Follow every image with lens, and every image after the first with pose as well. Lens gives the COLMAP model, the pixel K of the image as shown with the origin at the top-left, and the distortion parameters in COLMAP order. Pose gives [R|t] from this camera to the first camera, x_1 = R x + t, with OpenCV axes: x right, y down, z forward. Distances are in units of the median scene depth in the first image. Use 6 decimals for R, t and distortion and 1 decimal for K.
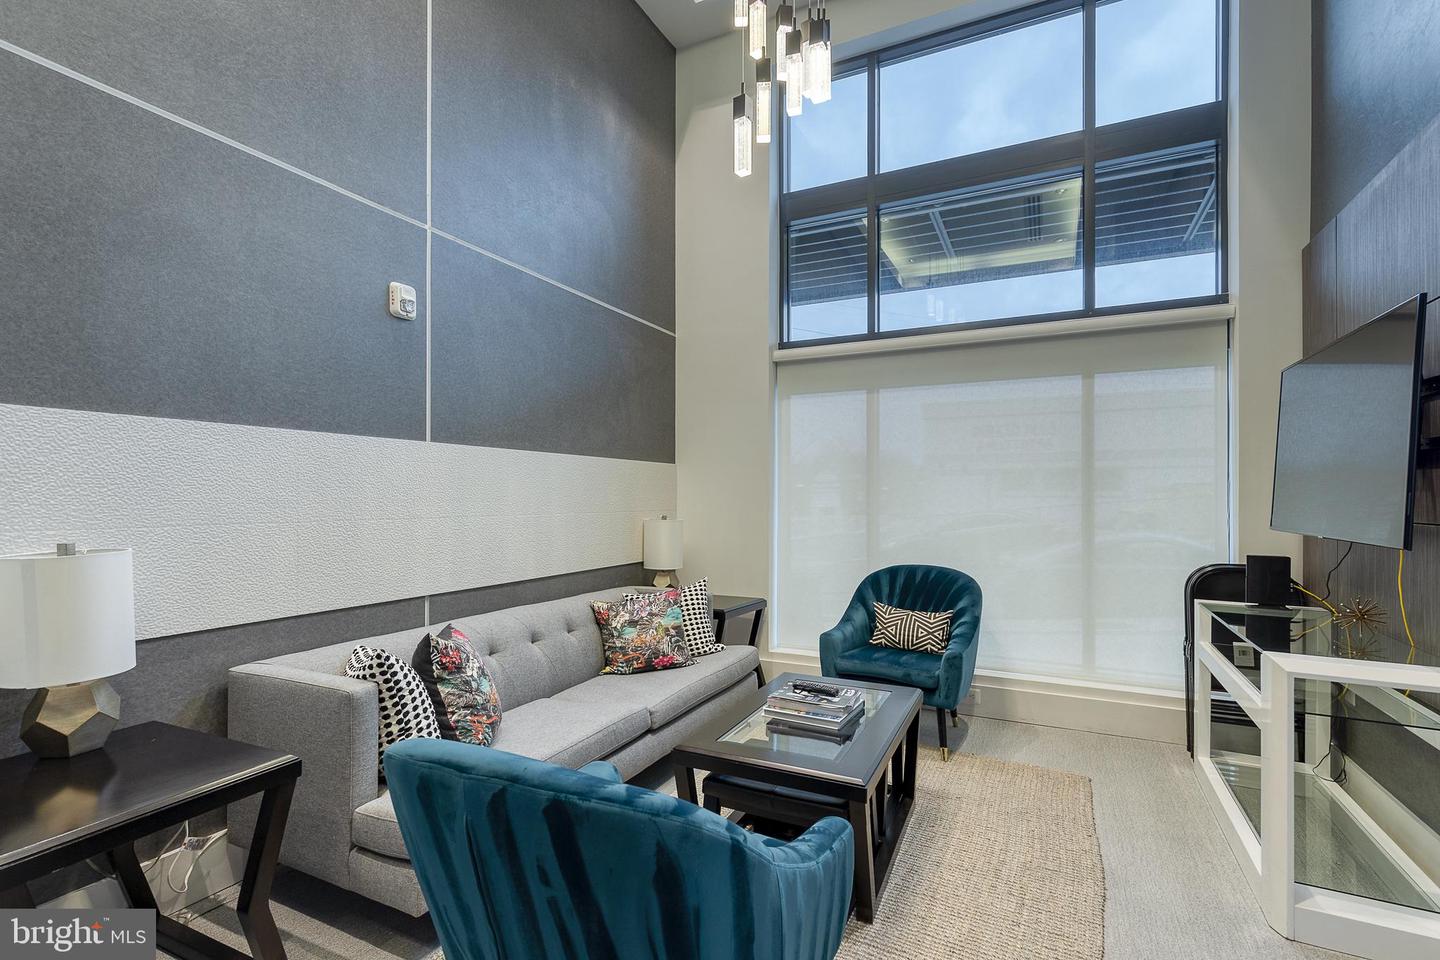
lens RADIAL K [[667.5, 0, 720.0], [0, 667.5, 480.0], [0, 0, 1]] dist [0.000611, 0.000025]
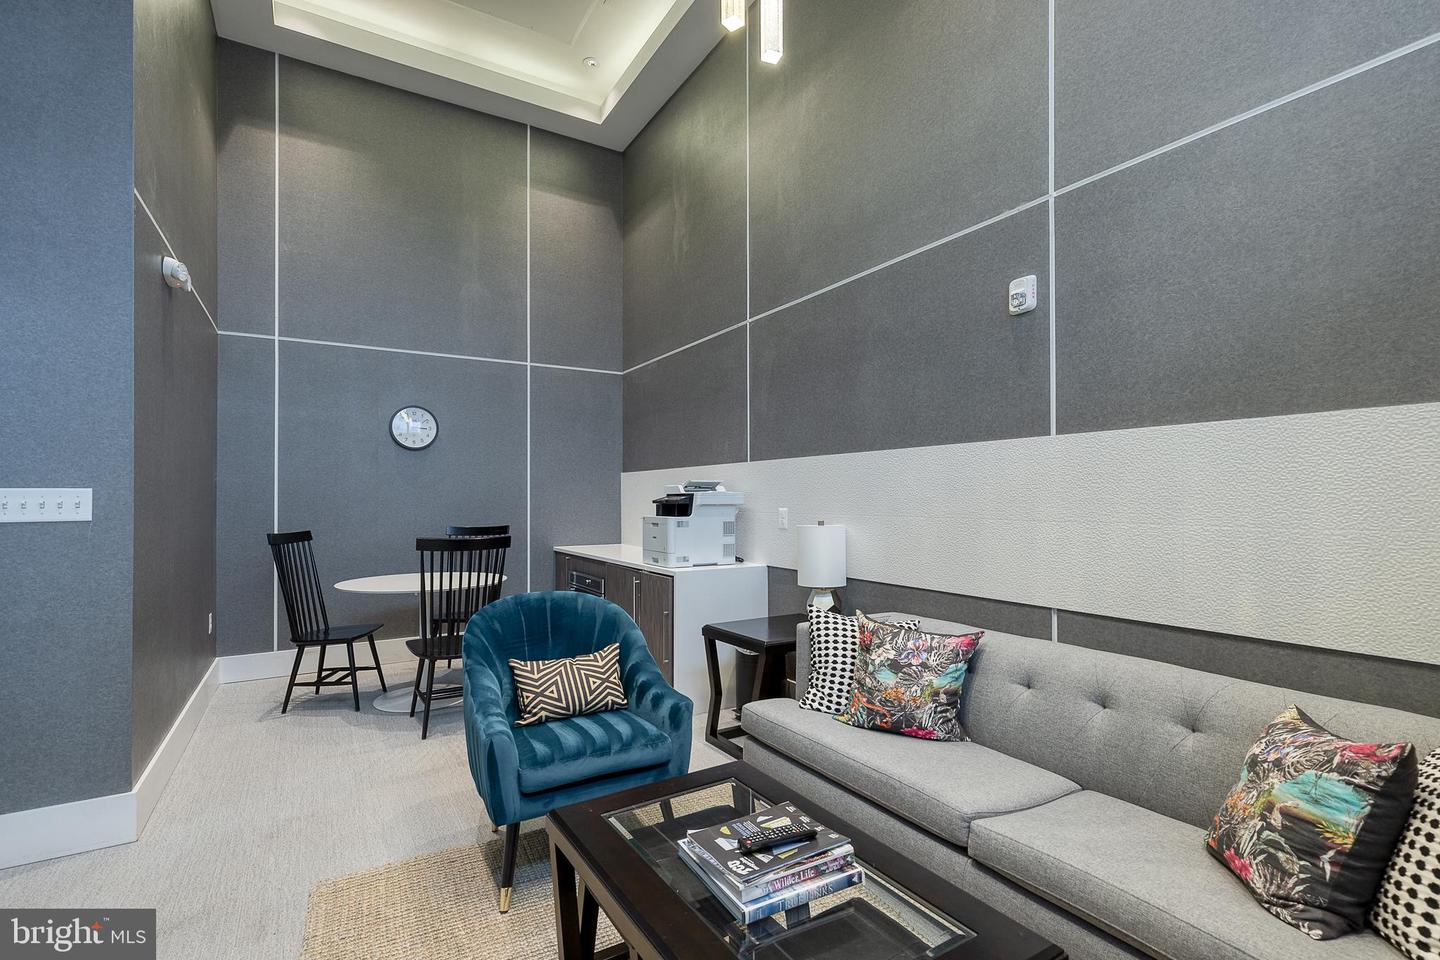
lens RADIAL K [[663.1, 0, 719.7], [0, 663.1, 495.9], [0, 0, 1]] dist [0.000037, 0.000031]
pose [[-0.537110, -0.005035, -0.843497, 0.570343], [0.022969, 0.999524, -0.020592, 0.032158], [0.843199, -0.030434, -0.536739, 1.143651]]
